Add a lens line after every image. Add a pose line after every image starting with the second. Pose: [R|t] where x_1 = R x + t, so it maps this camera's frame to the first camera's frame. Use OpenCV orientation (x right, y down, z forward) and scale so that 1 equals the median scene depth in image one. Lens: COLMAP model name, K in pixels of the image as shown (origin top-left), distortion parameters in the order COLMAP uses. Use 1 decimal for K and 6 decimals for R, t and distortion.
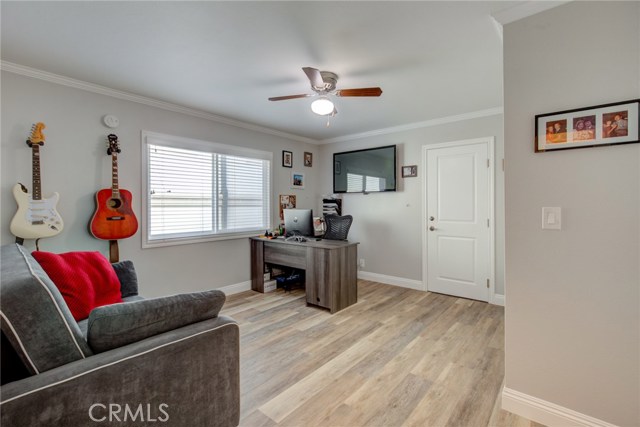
lens RADIAL K [[289.0, 0, 318.4], [0, 289.0, 209.5], [0, 0, 1]] dist [-0.001868, 0.000354]
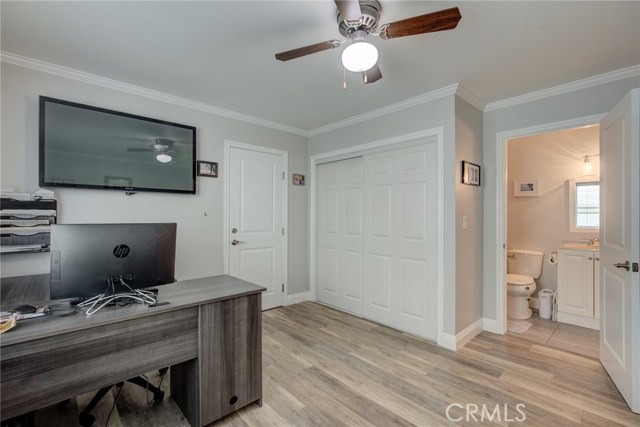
lens RADIAL K [[289.0, 0, 318.4], [0, 289.0, 209.5], [0, 0, 1]] dist [-0.001868, 0.000354]
pose [[0.121479, 0.019793, 0.992397, -0.501537], [0.009368, 0.999734, -0.021086, -0.010843], [-0.992550, 0.011858, 0.121261, 0.801396]]
